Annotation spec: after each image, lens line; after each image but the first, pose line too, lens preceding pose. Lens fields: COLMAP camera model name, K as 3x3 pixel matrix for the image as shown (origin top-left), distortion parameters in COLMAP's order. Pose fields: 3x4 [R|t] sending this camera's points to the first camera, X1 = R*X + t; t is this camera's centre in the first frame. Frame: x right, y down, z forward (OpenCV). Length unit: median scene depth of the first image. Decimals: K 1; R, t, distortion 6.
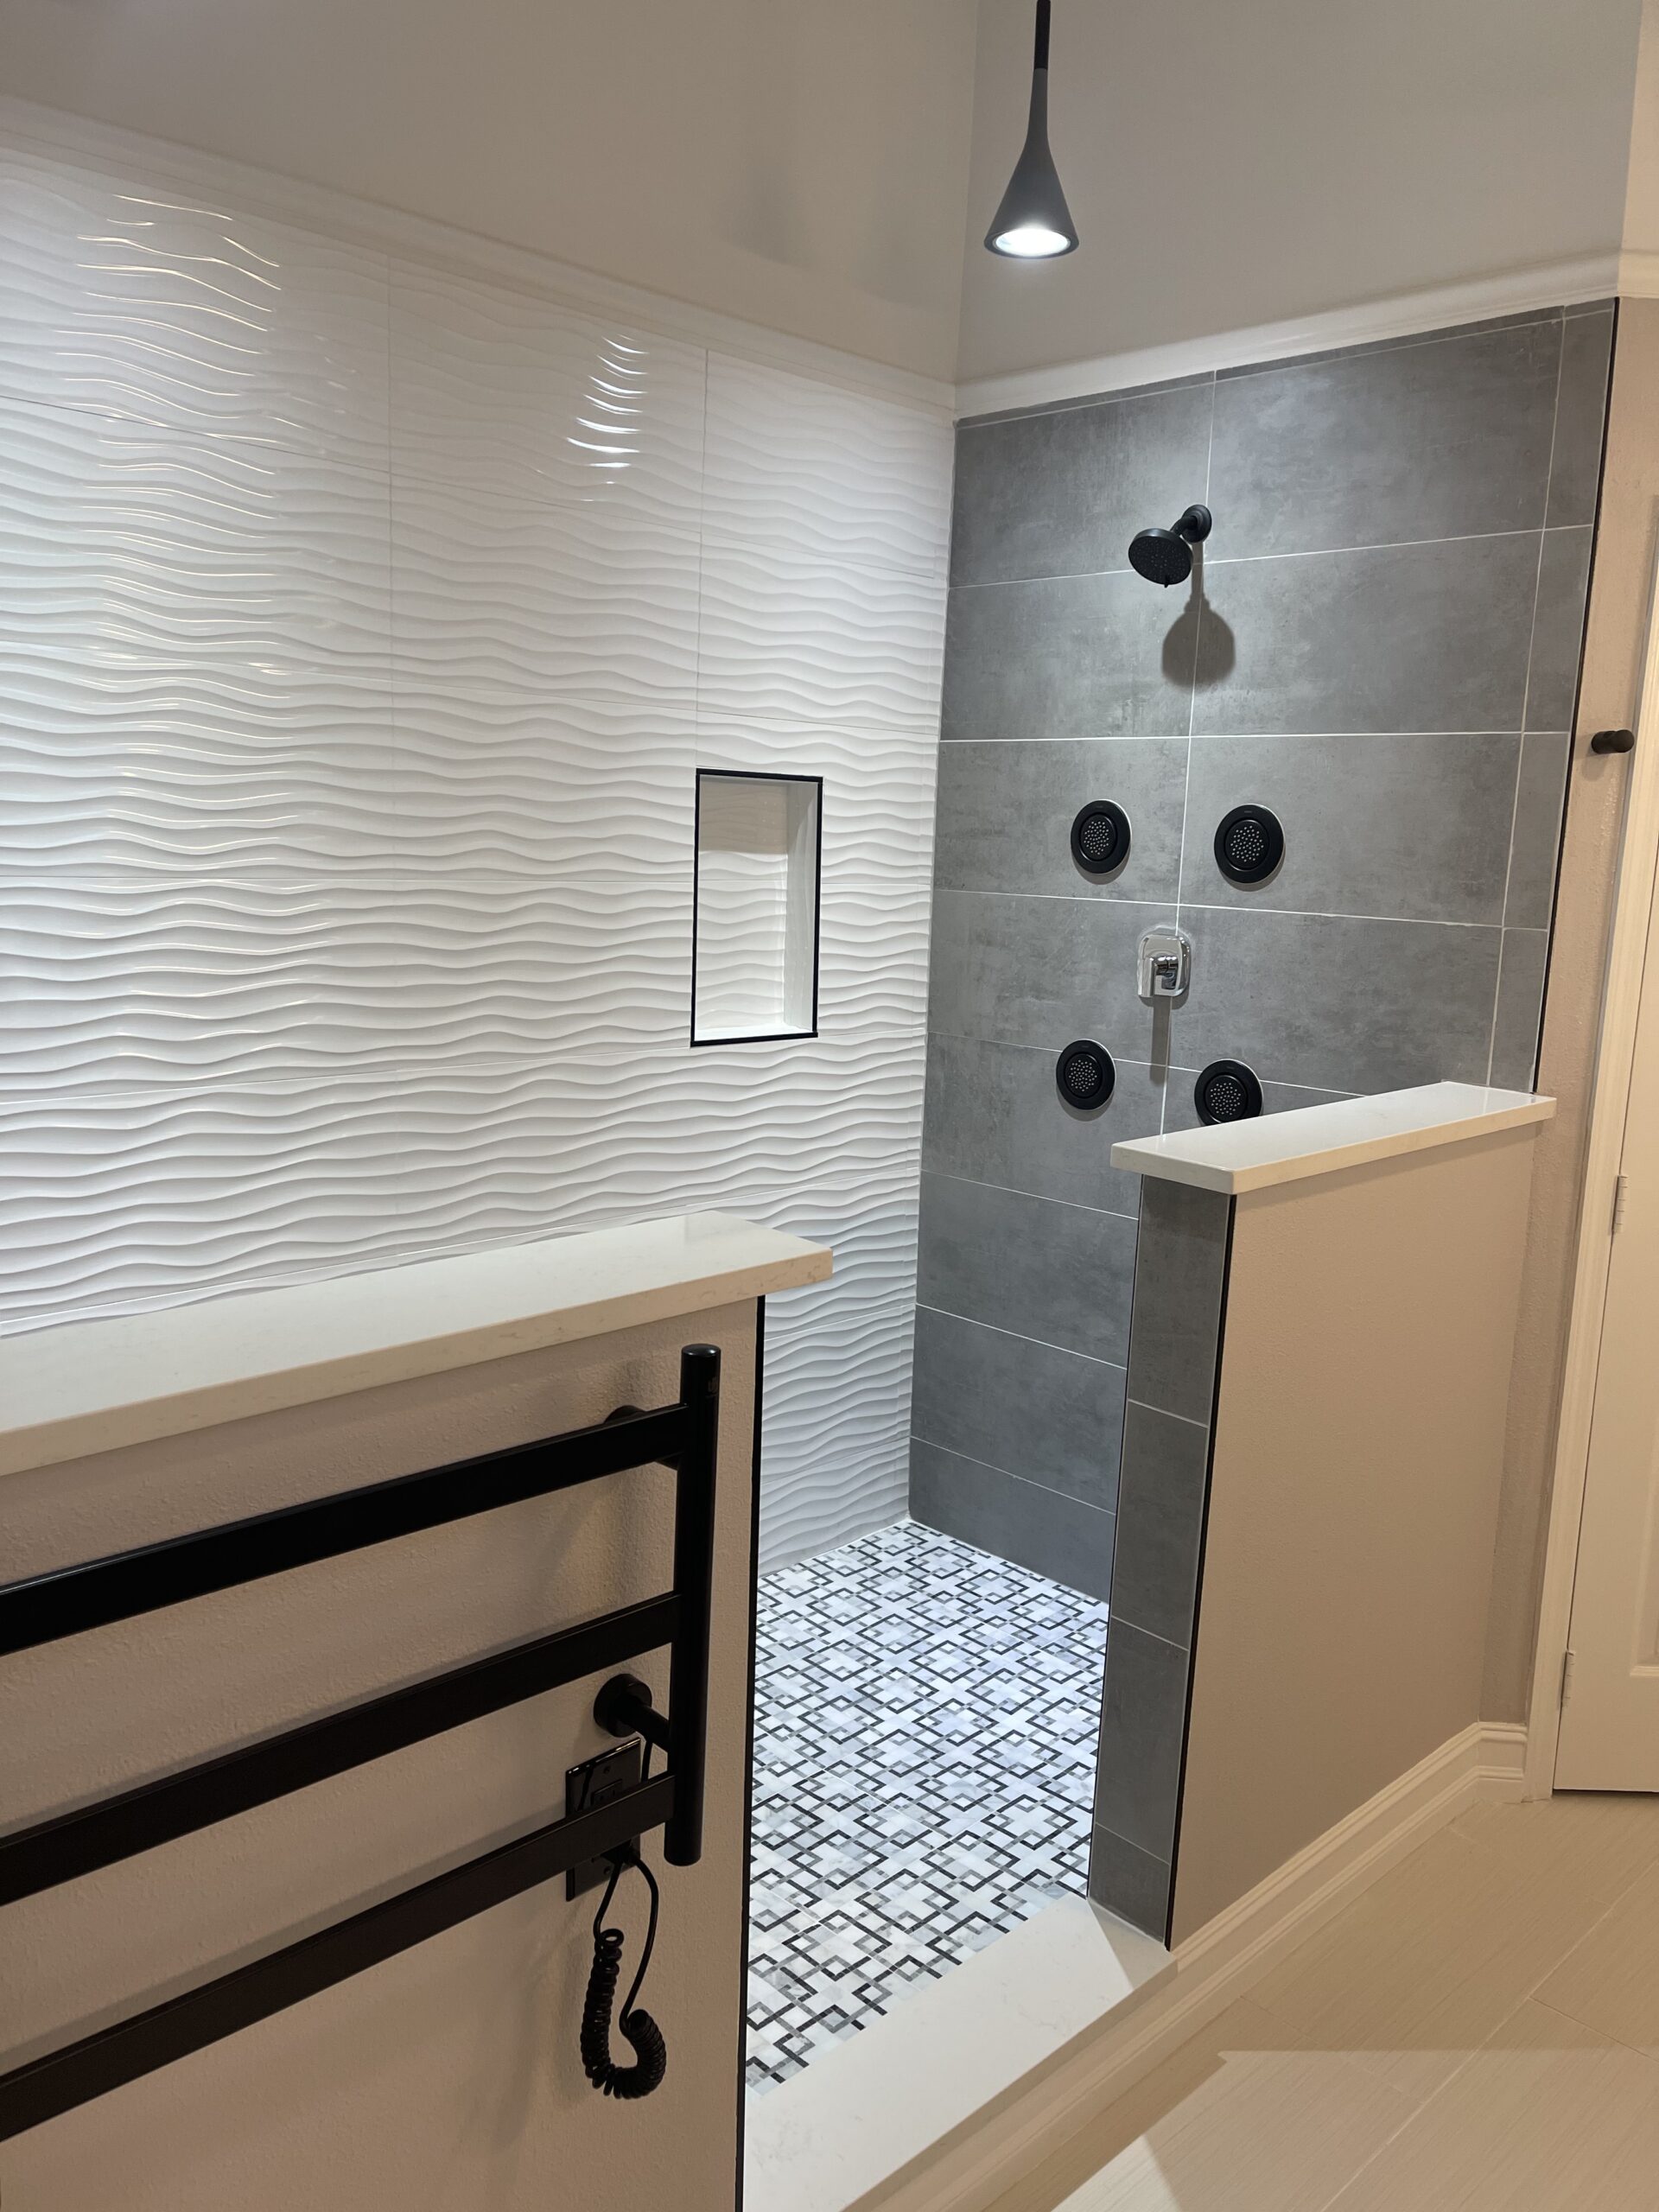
lens RADIAL K [[1680.8, 0, 843.6], [0, 1680.8, 1108.6], [0, 0, 1]] dist [0.067453, -0.089491]
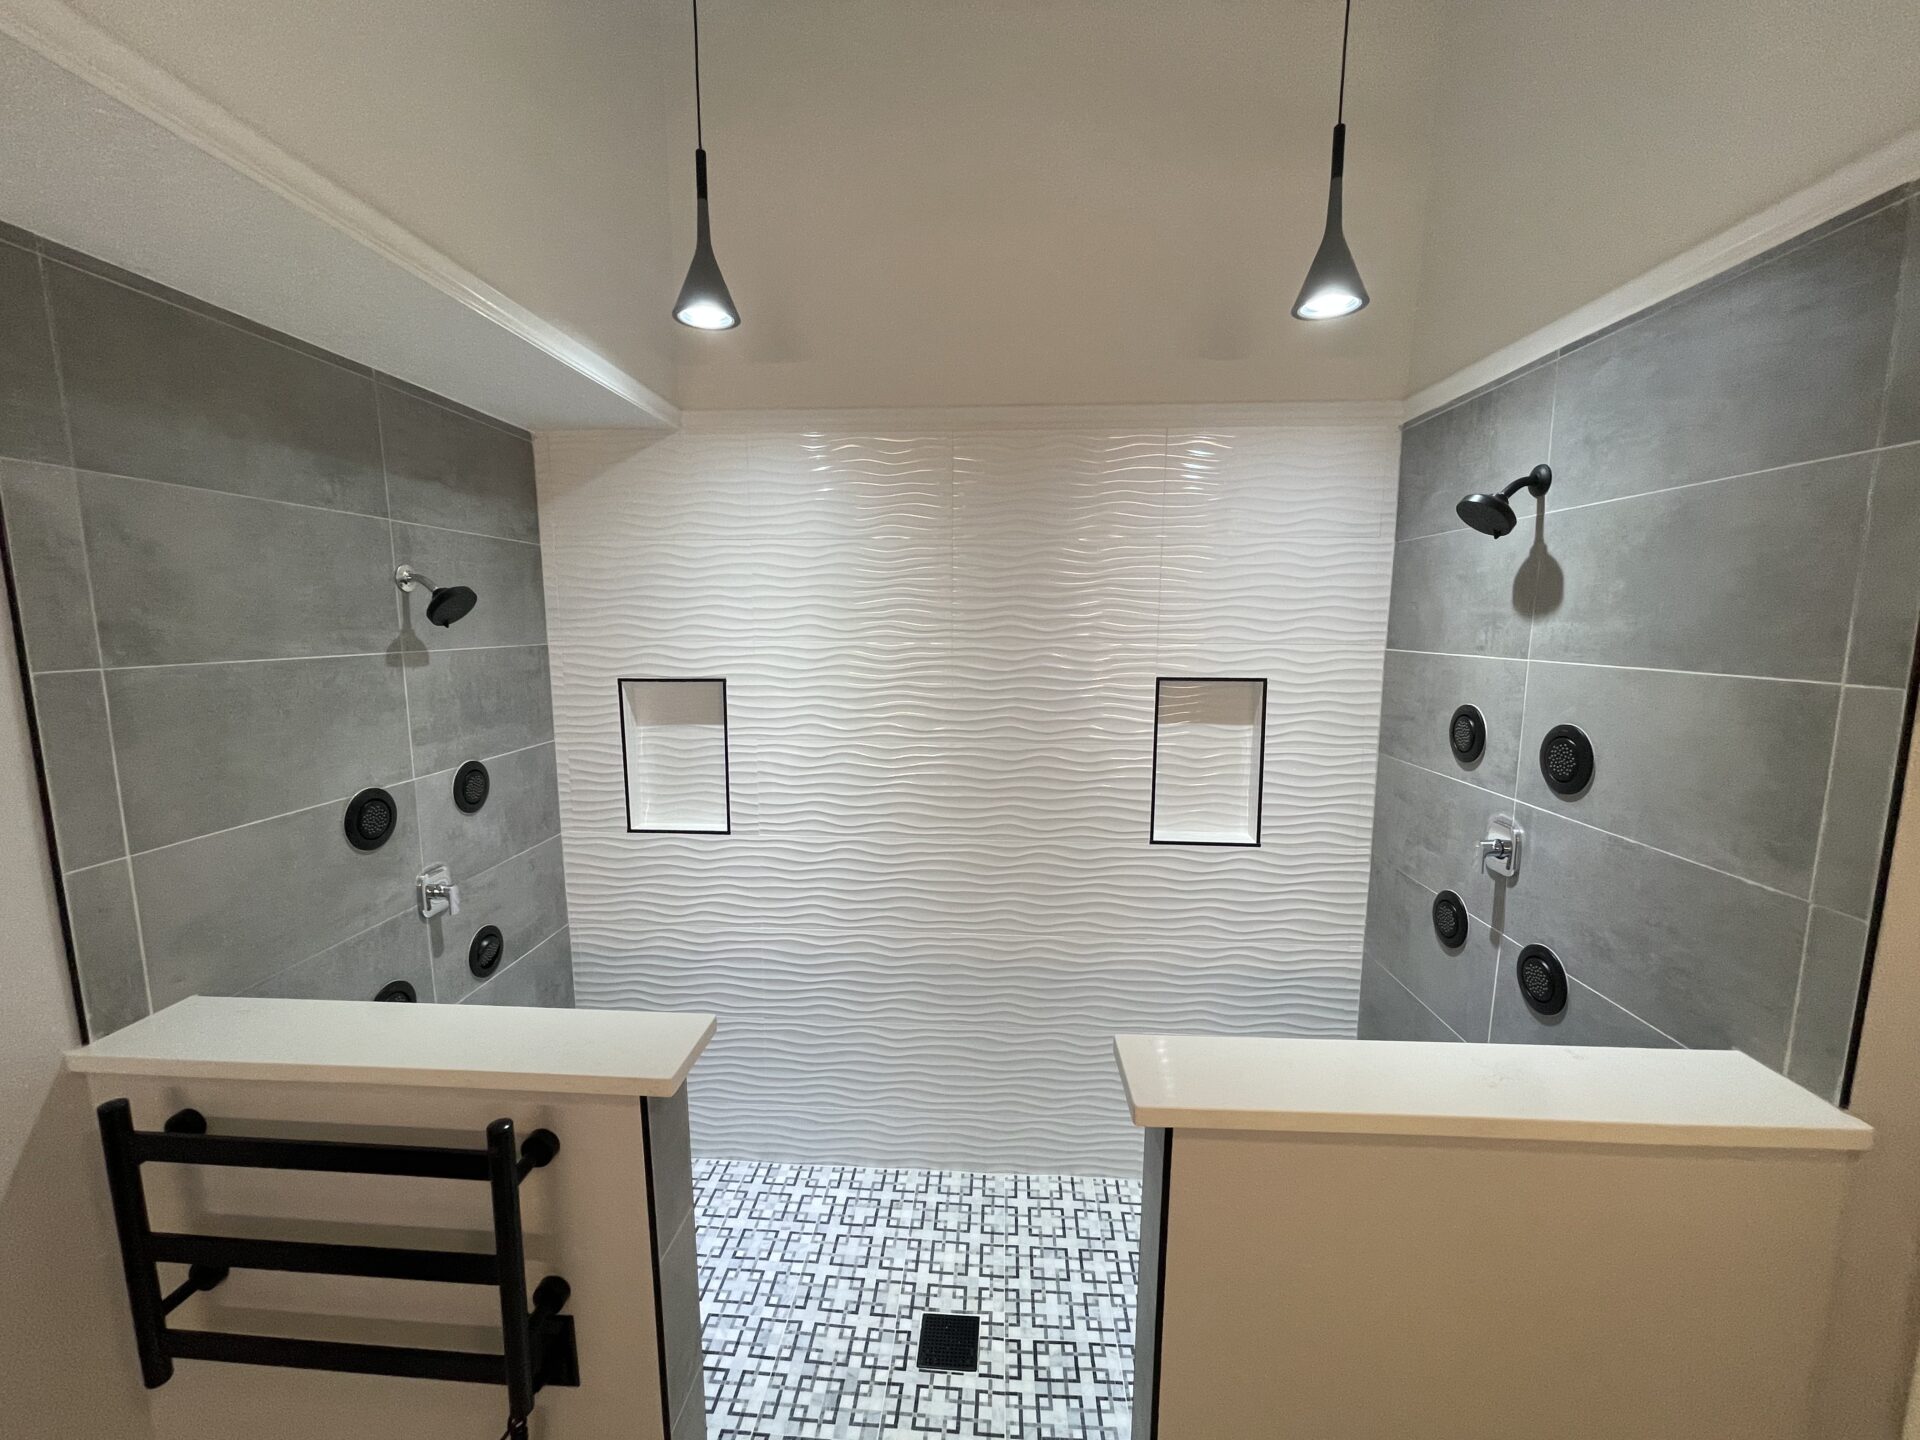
lens RADIAL K [[773.3, 0, 958.1], [0, 773.3, 722.6], [0, 0, 1]] dist [0.004738, -0.002262]
pose [[0.662790, 0.066661, -0.745832, 0.340647], [-0.104360, 0.994532, -0.003851, -0.132625], [0.741498, 0.080387, 0.666123, 0.354018]]
